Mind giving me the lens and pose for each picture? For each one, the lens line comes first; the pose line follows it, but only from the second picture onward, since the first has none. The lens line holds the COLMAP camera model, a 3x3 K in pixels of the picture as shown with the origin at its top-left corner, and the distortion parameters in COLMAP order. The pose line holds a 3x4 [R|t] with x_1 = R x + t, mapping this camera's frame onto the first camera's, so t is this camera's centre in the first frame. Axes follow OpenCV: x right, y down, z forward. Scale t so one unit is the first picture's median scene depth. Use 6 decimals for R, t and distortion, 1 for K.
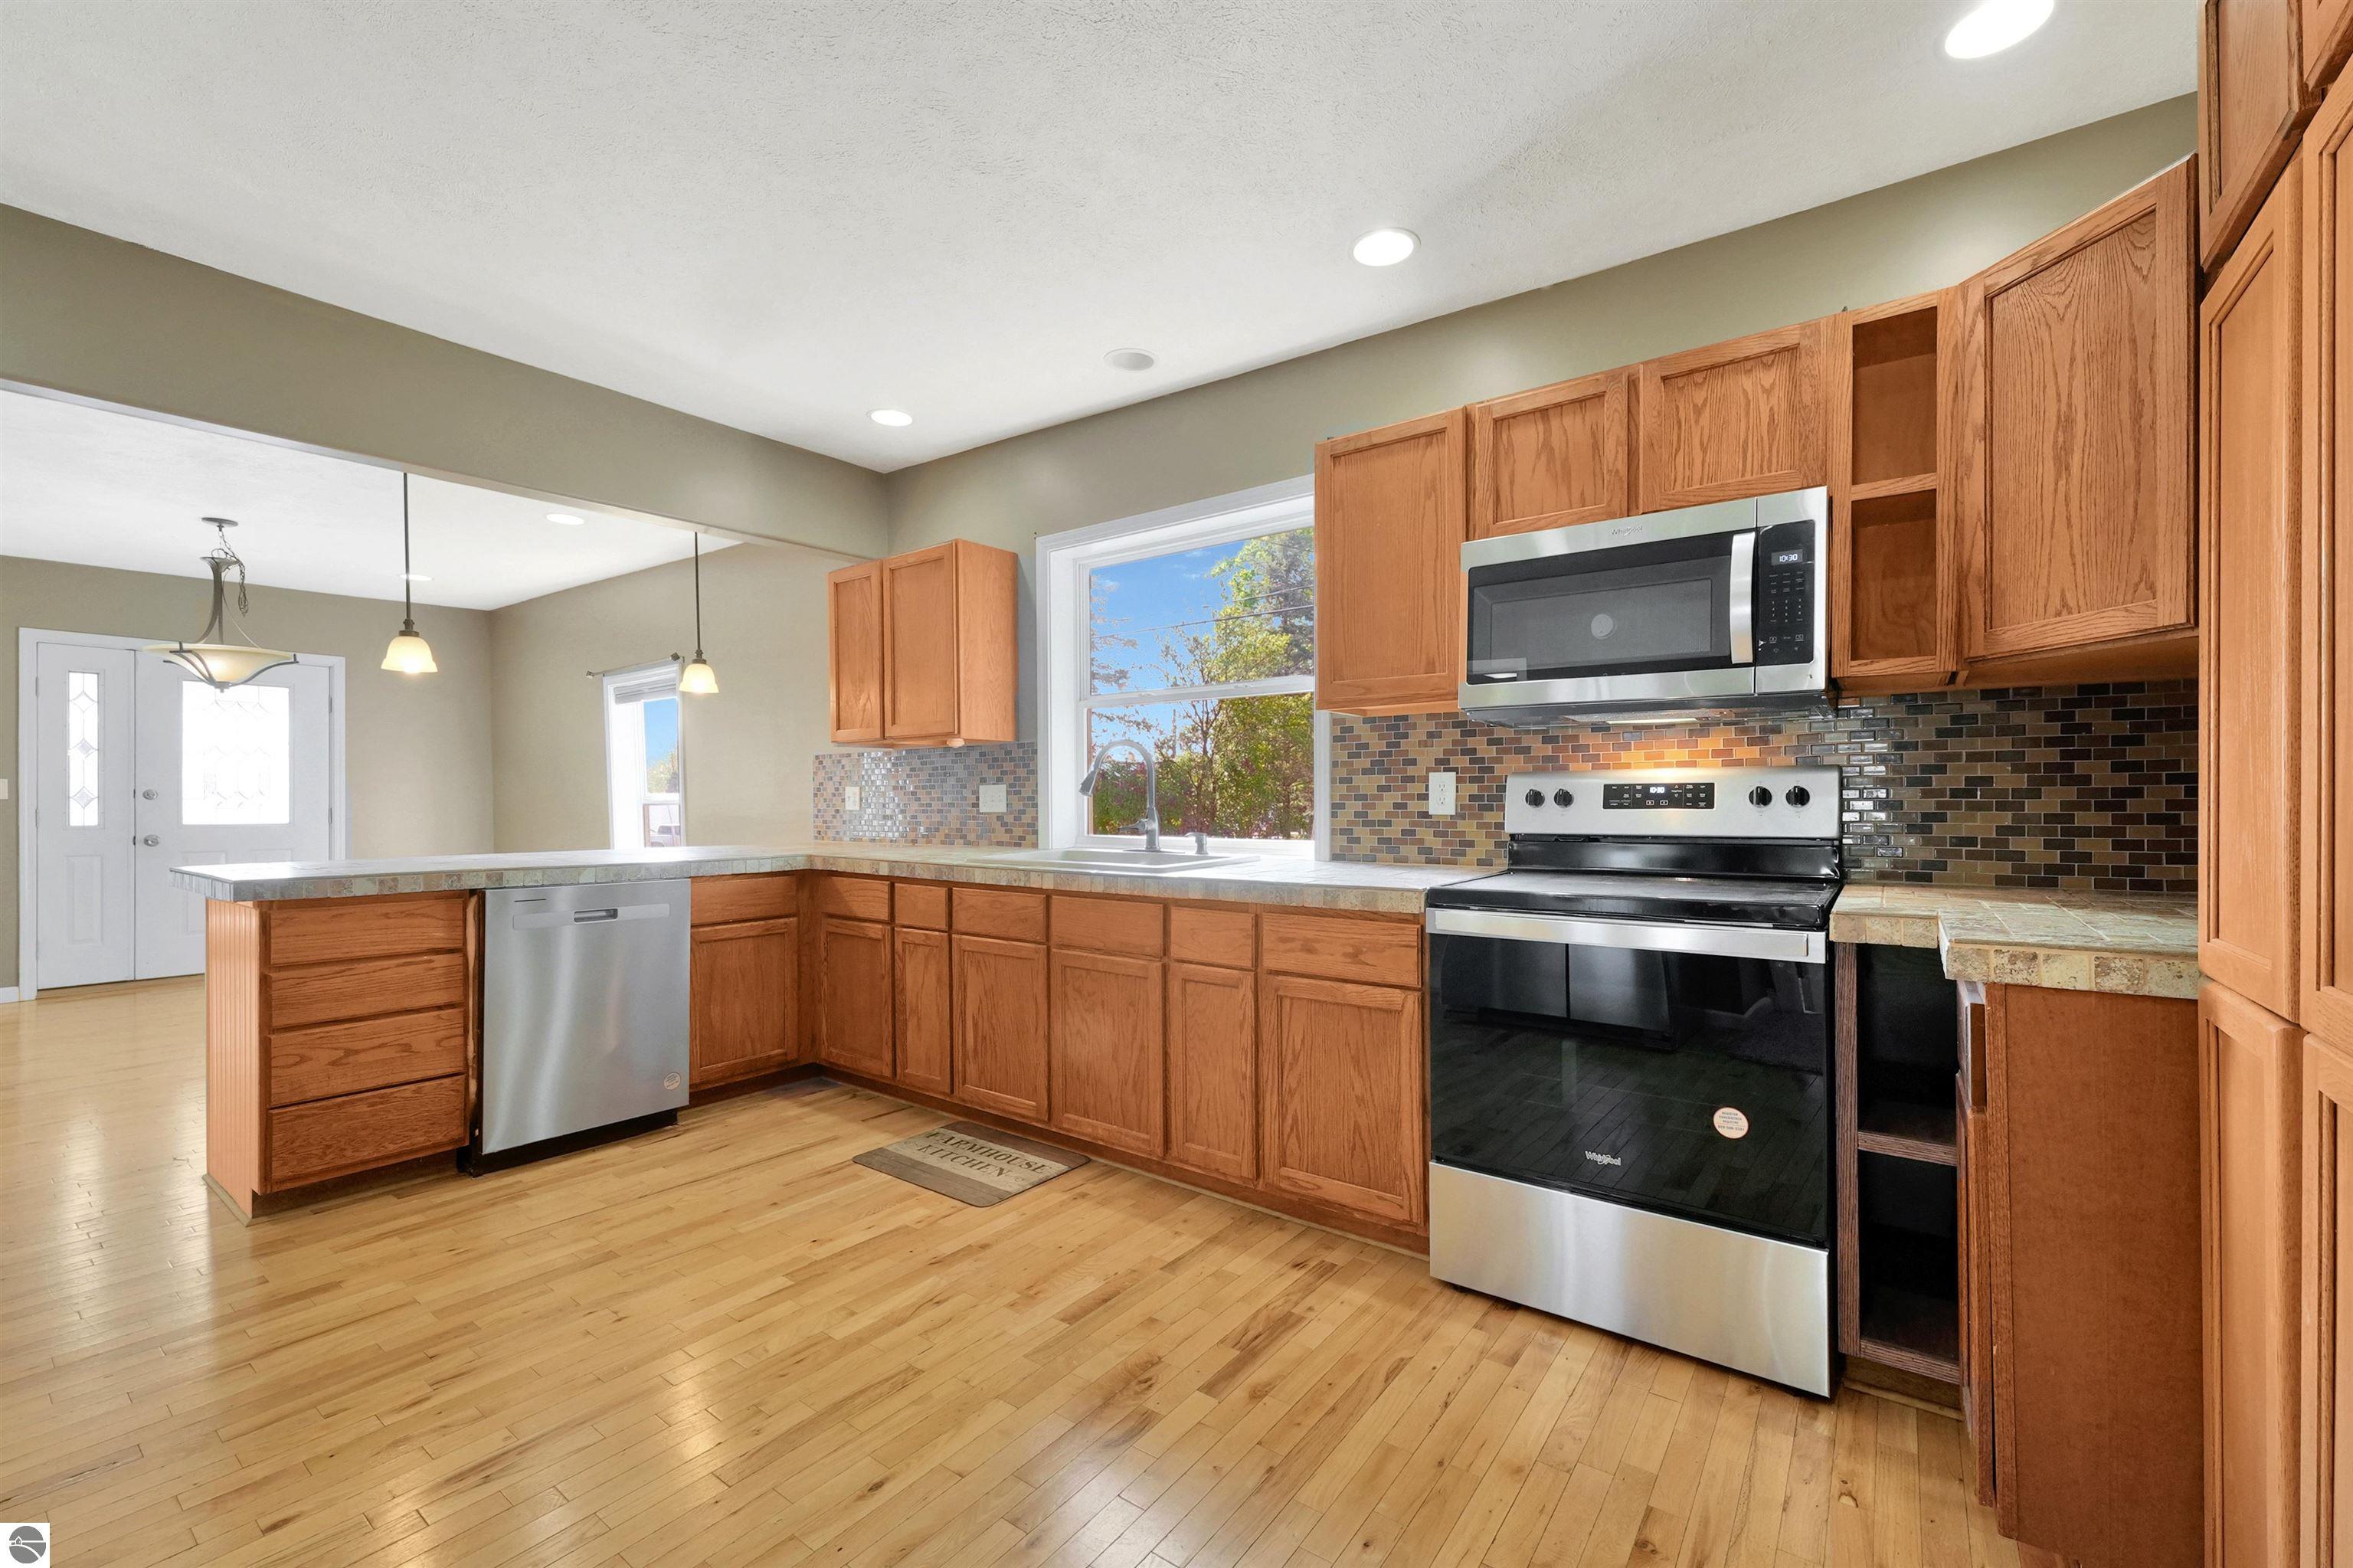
lens RADIAL K [[953.4, 0, 1161.5], [0, 953.4, 806.7], [0, 0, 1]] dist [0.003978, -0.000258]
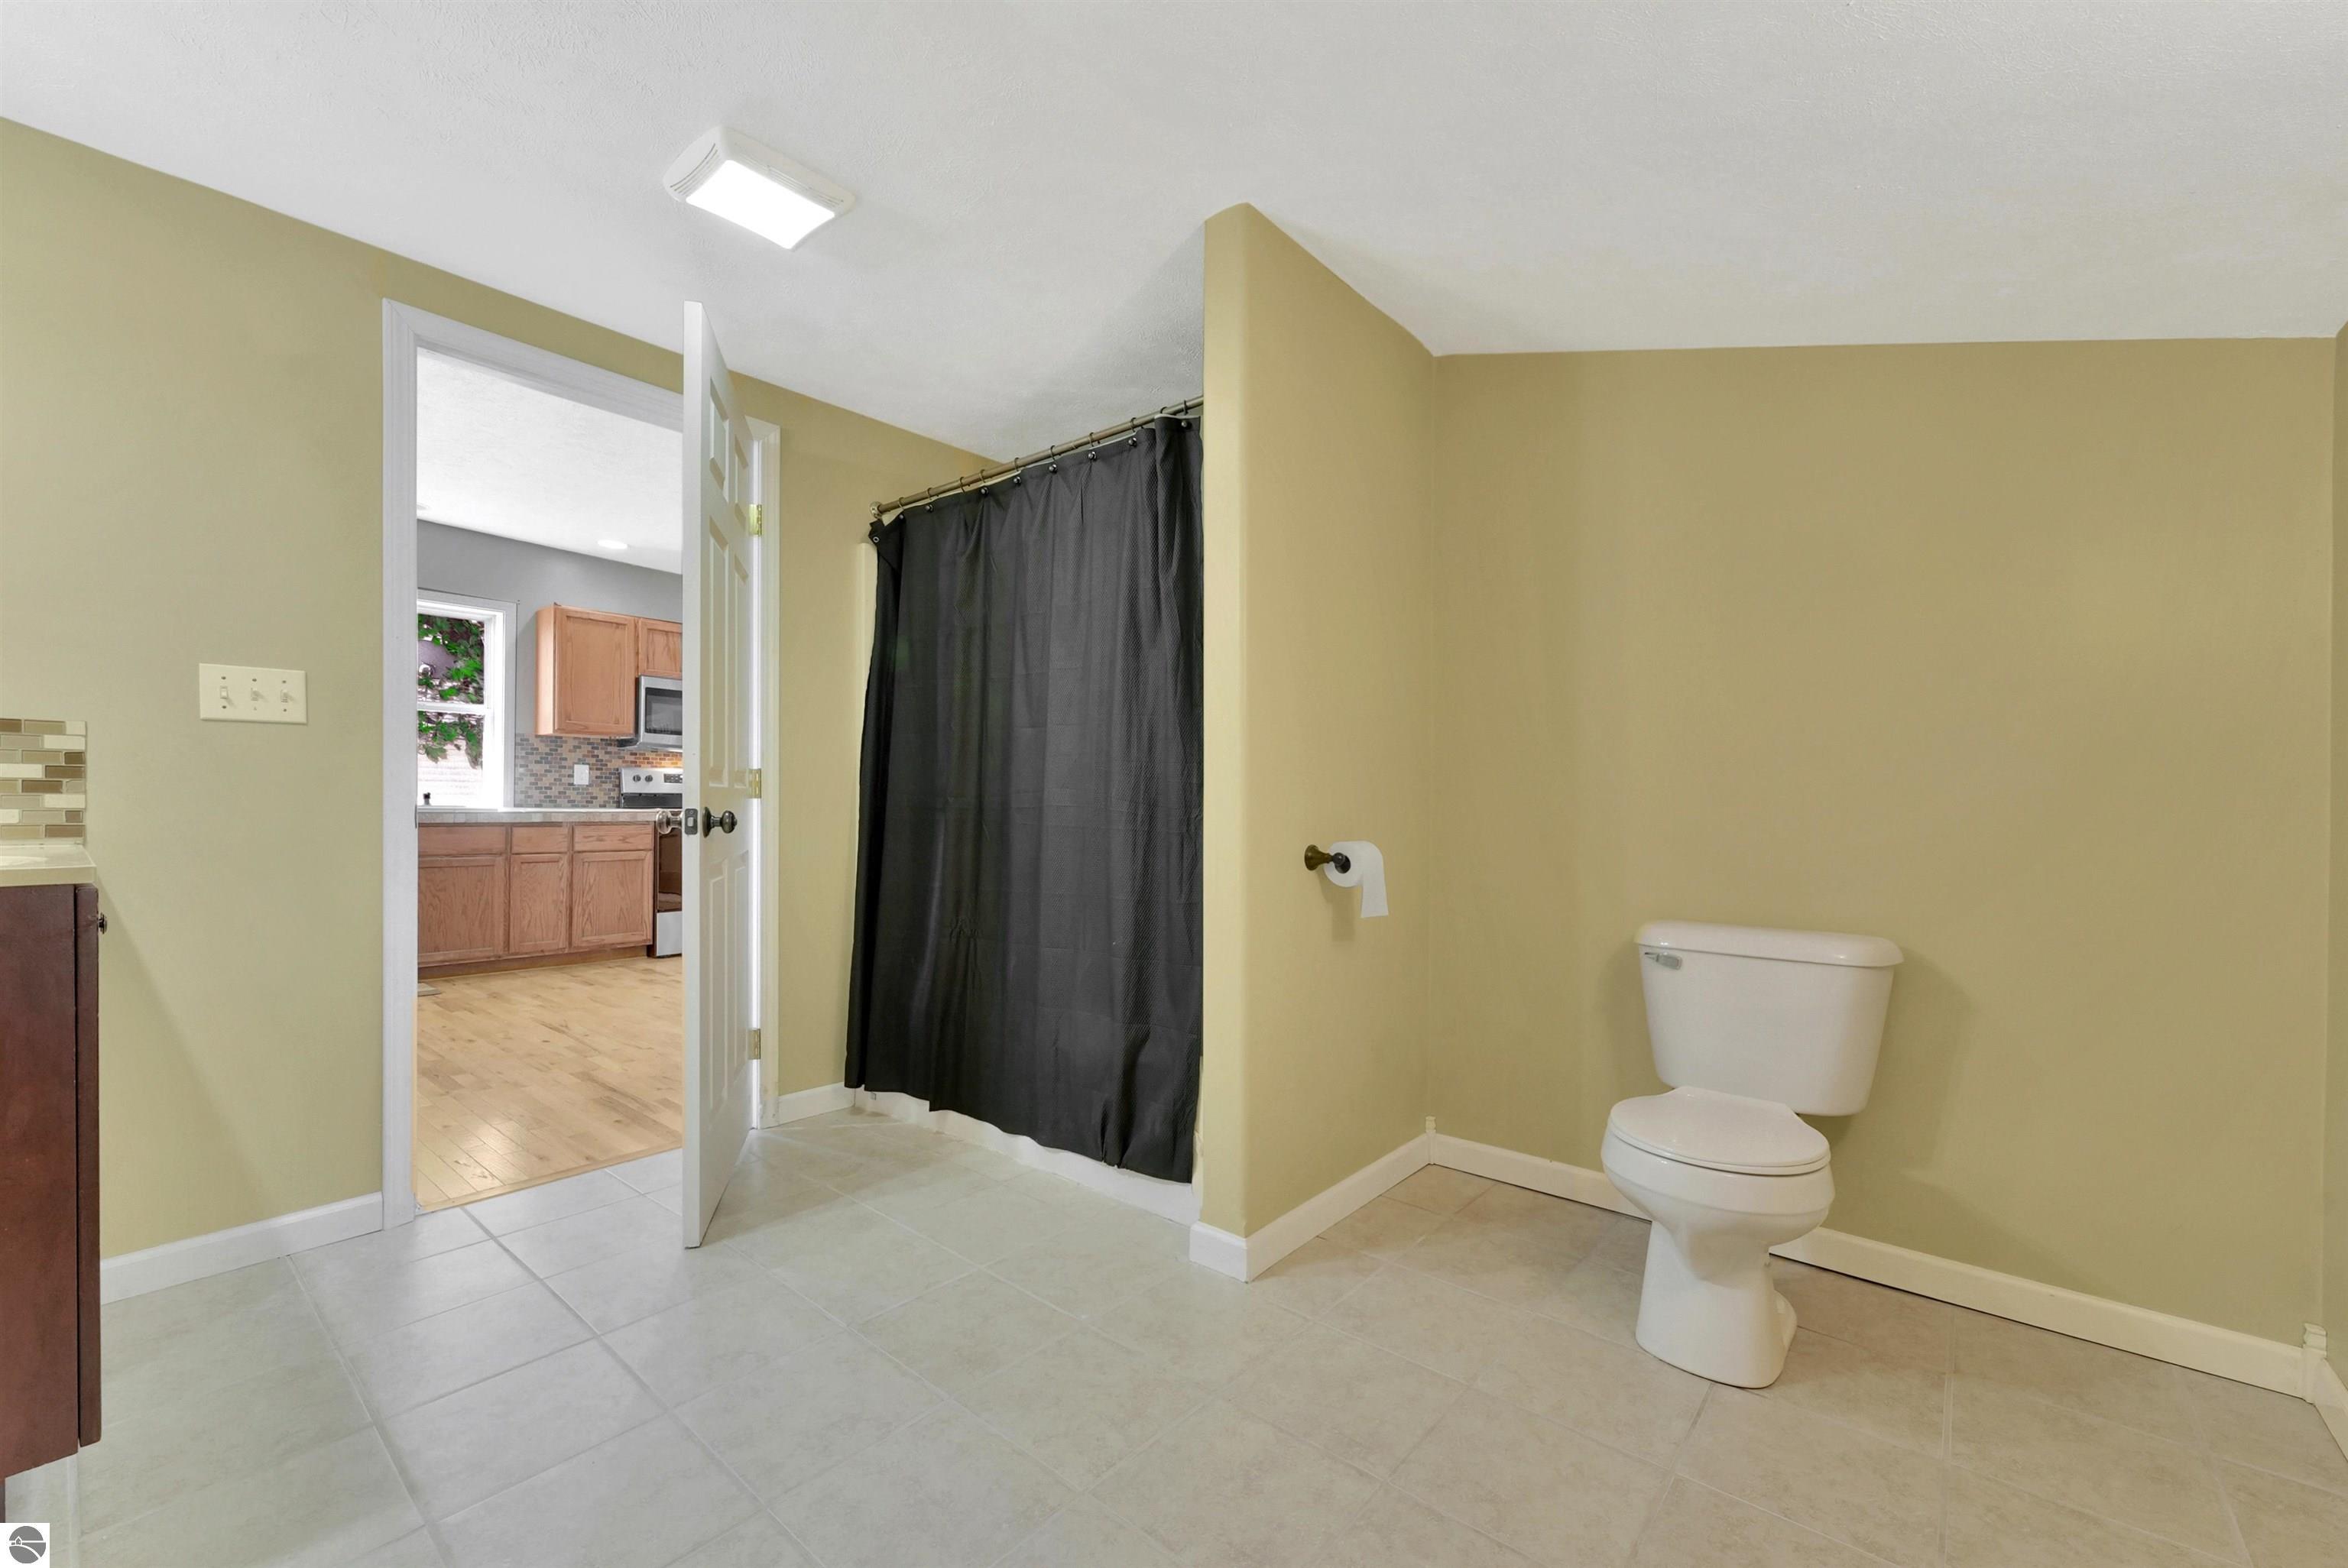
lens RADIAL K [[951.3, 0, 1166.6], [0, 951.3, 810.3], [0, 0, 1]] dist [0.003978, -0.000258]
pose [[0.054922, -0.008159, 0.998457, -1.787338], [-0.008727, 0.999924, 0.008652, 0.036930], [-0.998452, -0.009188, 0.054847, -0.443104]]
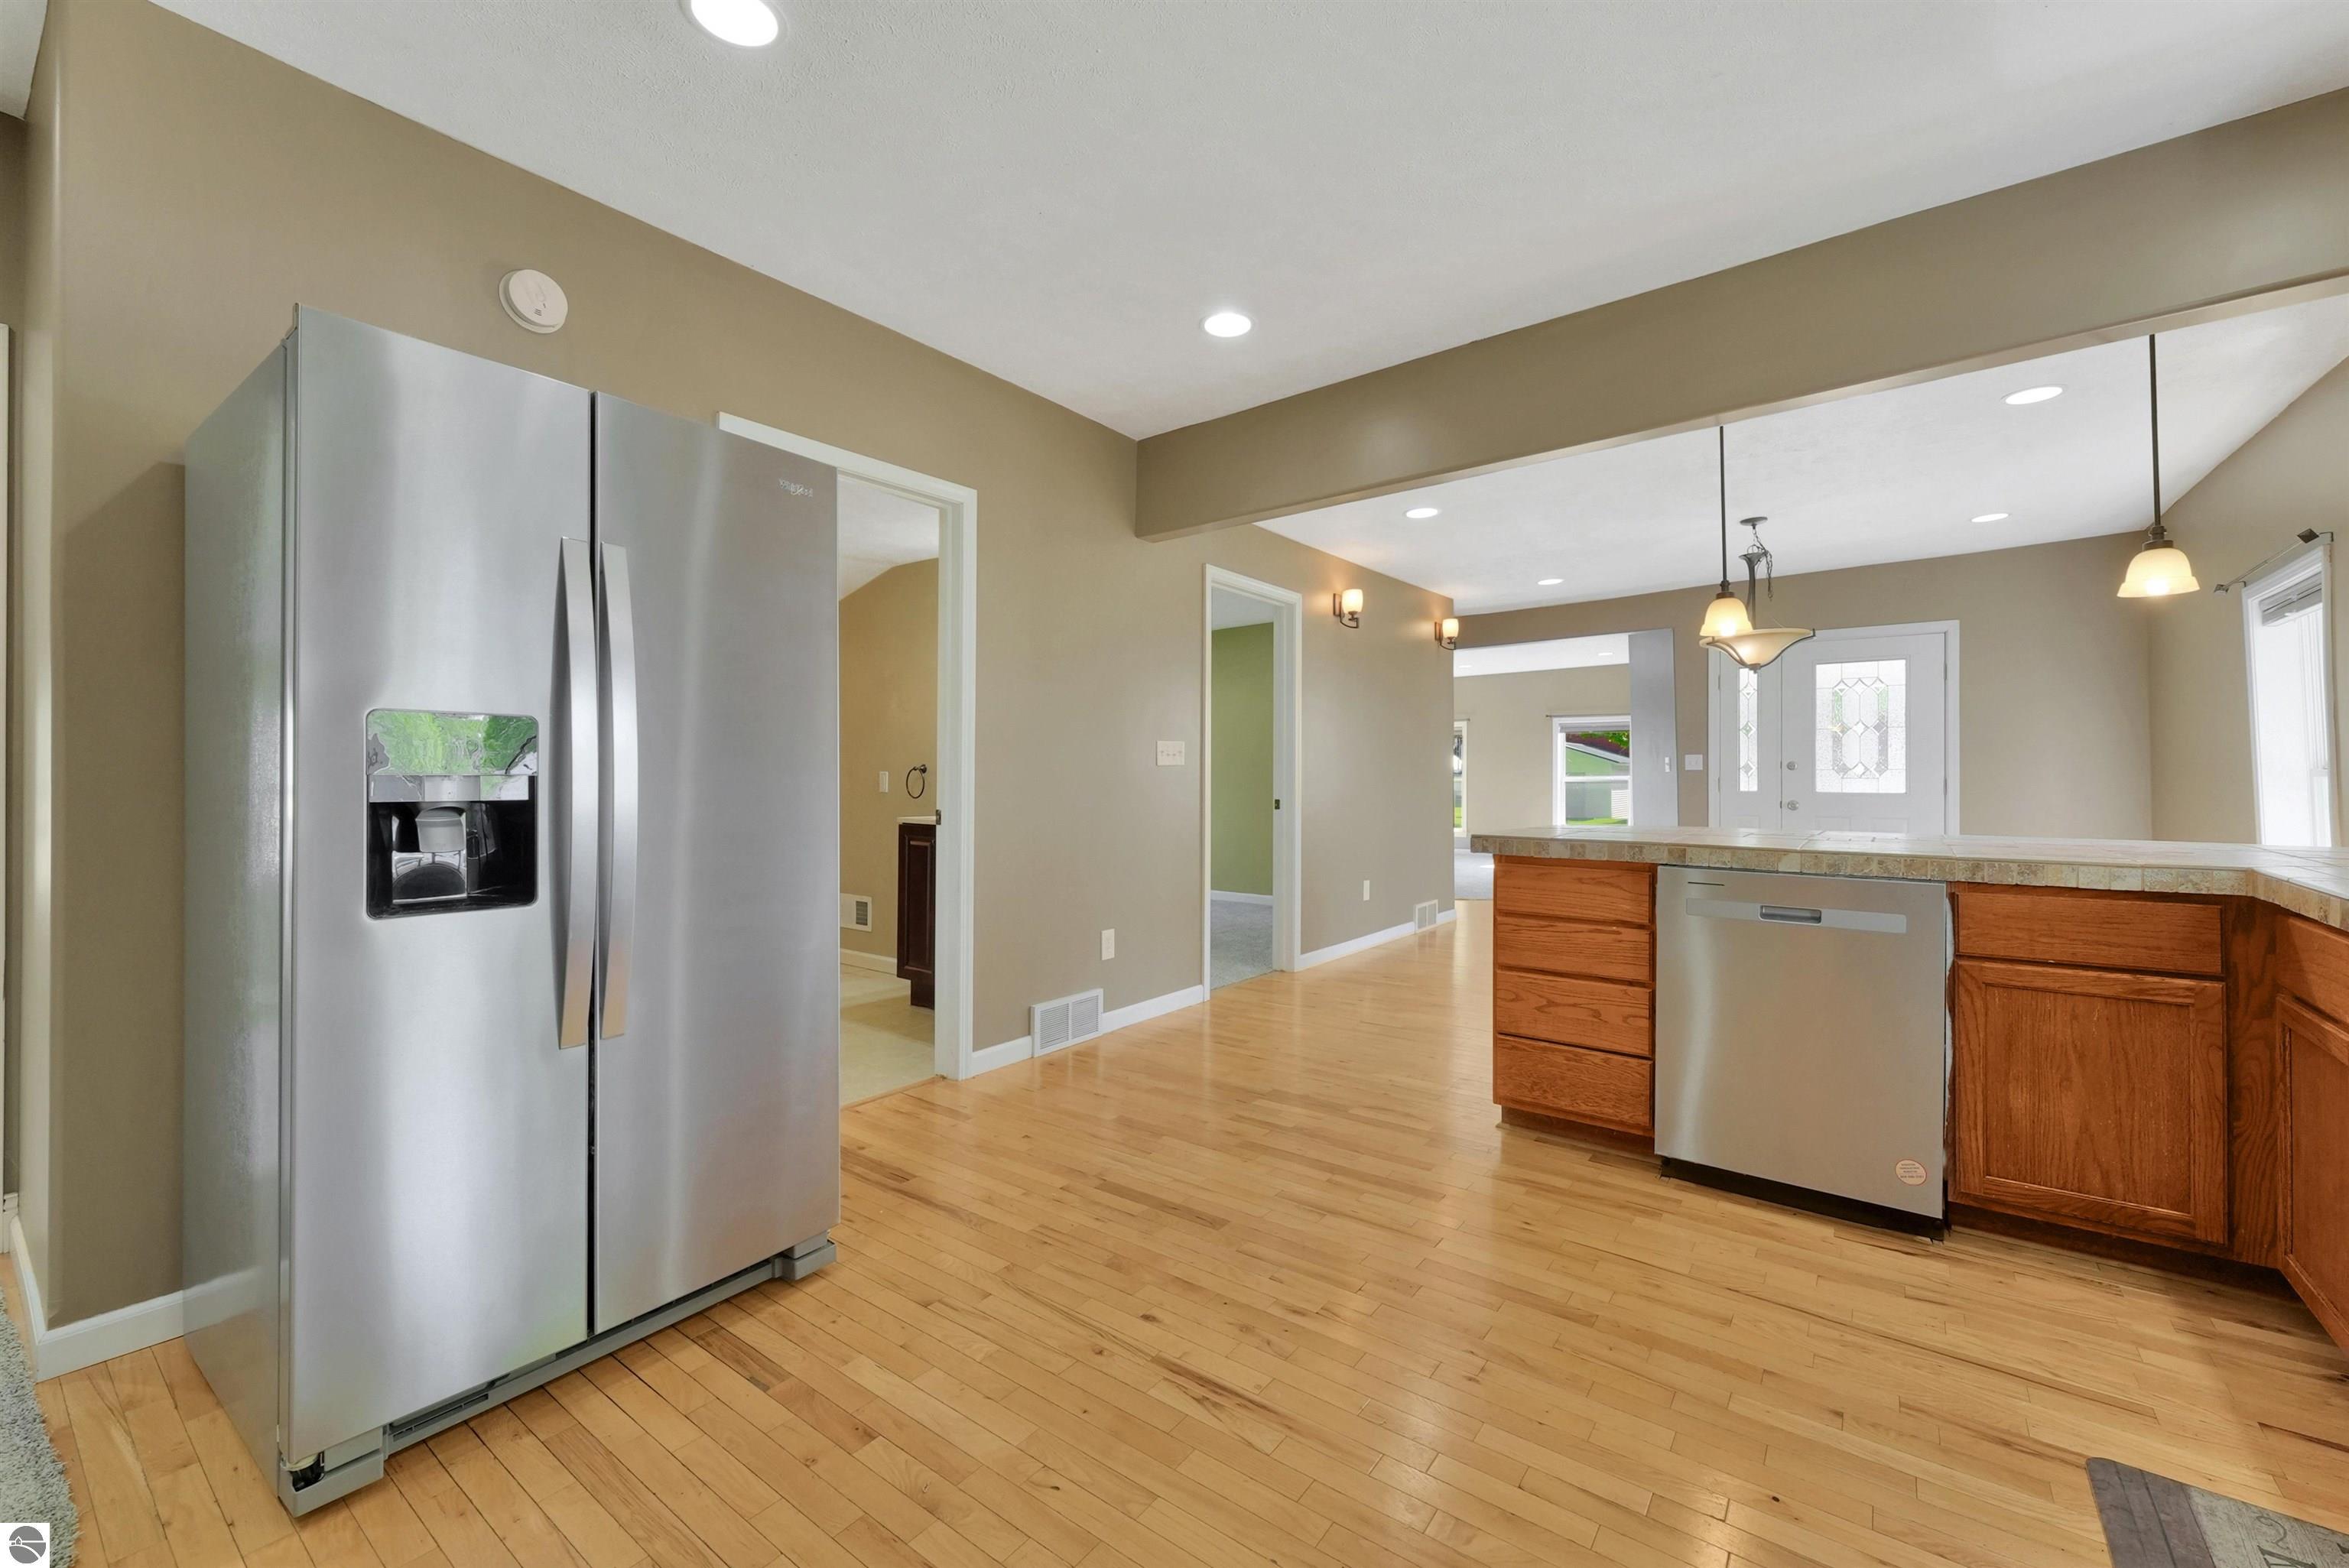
lens RADIAL K [[951.7, 0, 1190.5], [0, 951.7, 782.7], [0, 0, 1]] dist [0.003978, -0.000258]
pose [[0.011811, 0.009823, -0.999882, 0.194668], [-0.006043, 0.999934, 0.009752, 0.001197], [0.999912, 0.005927, 0.011870, 0.533177]]
